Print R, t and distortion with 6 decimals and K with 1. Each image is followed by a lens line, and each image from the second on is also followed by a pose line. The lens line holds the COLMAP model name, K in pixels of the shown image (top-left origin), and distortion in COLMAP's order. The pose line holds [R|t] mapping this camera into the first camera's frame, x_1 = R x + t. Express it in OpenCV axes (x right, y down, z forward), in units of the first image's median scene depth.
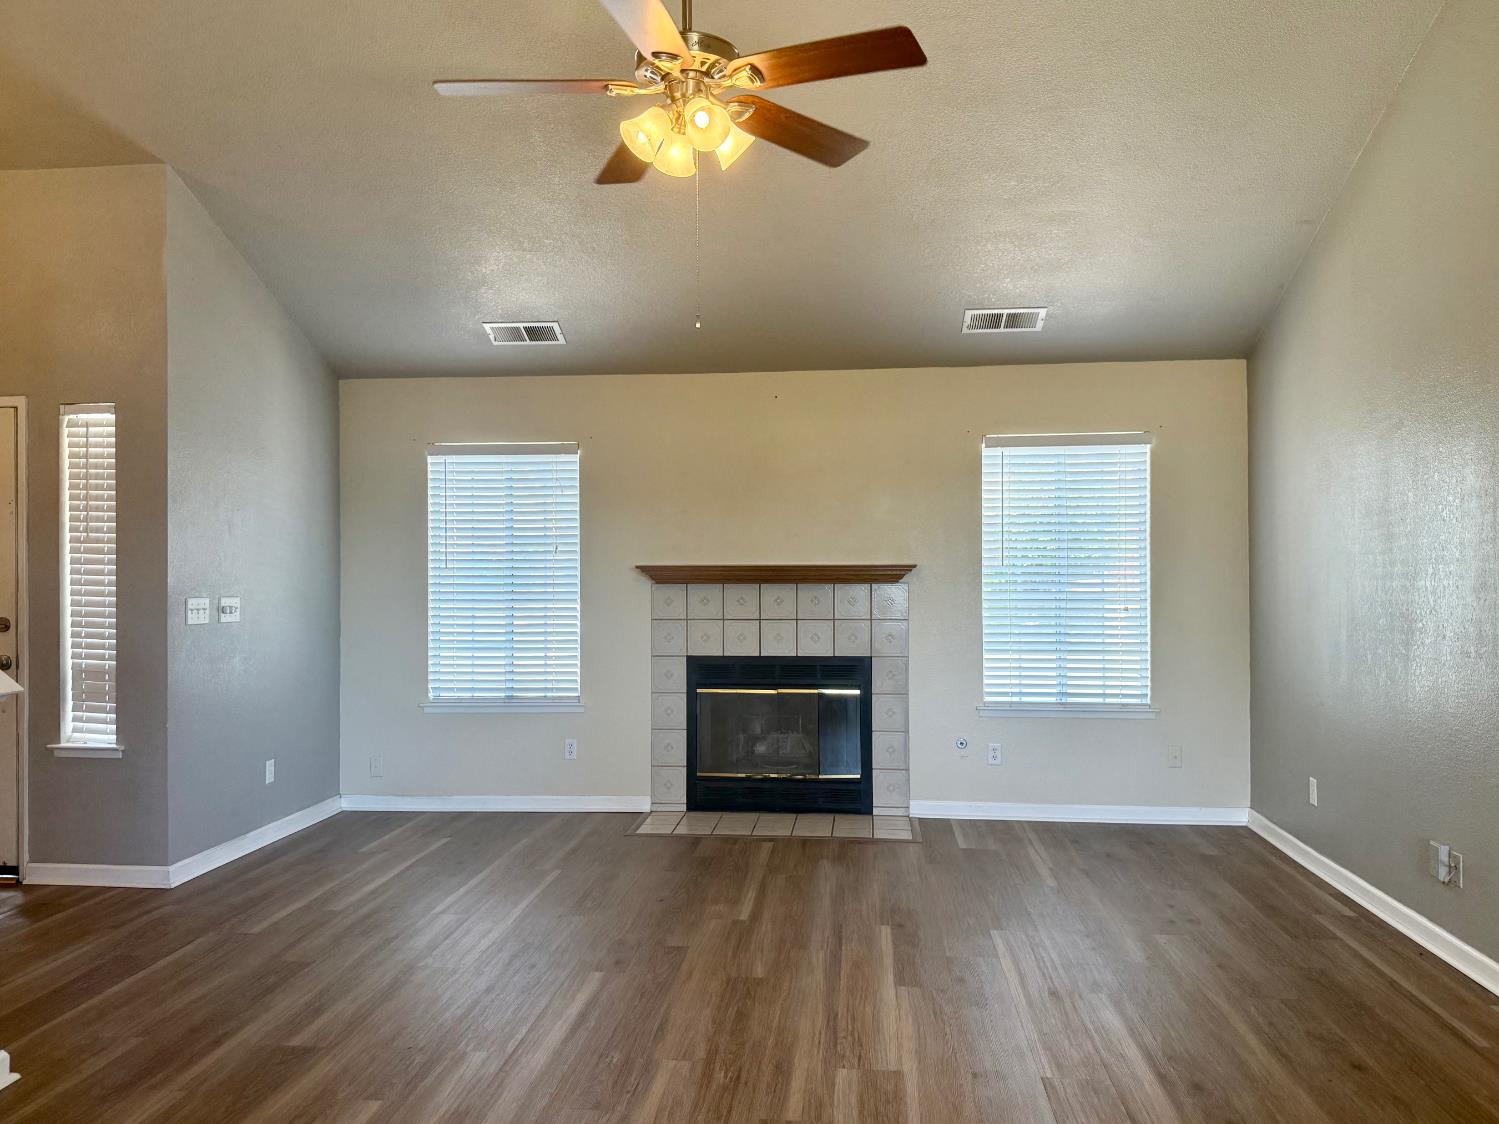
lens RADIAL K [[1088.4, 0, 796.7], [0, 1088.4, 564.0], [0, 0, 1]] dist [0.024798, -0.045636]
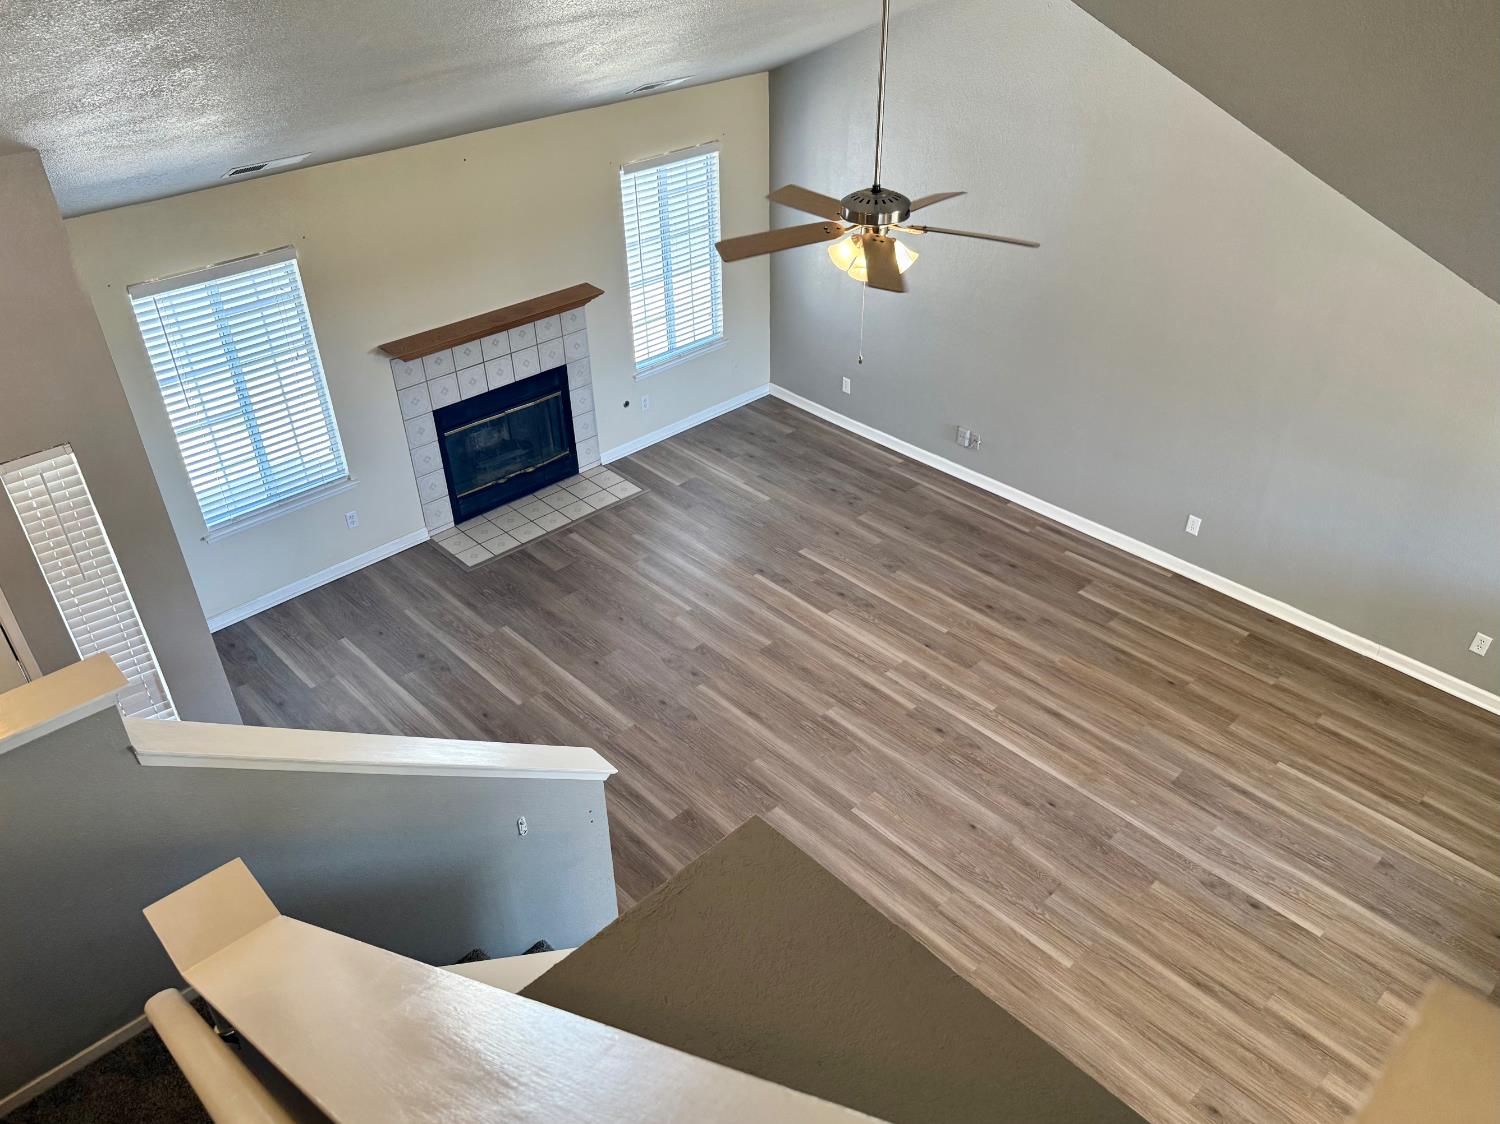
lens RADIAL K [[1089.1, 0, 772.9], [0, 1089.1, 574.1], [0, 0, 1]] dist [0.024798, -0.045636]
pose [[0.649450, -0.431929, 0.625821, -0.665346], [-0.018772, 0.813653, 0.581048, -0.451206], [-0.760173, -0.389110, 0.520319, 0.074180]]
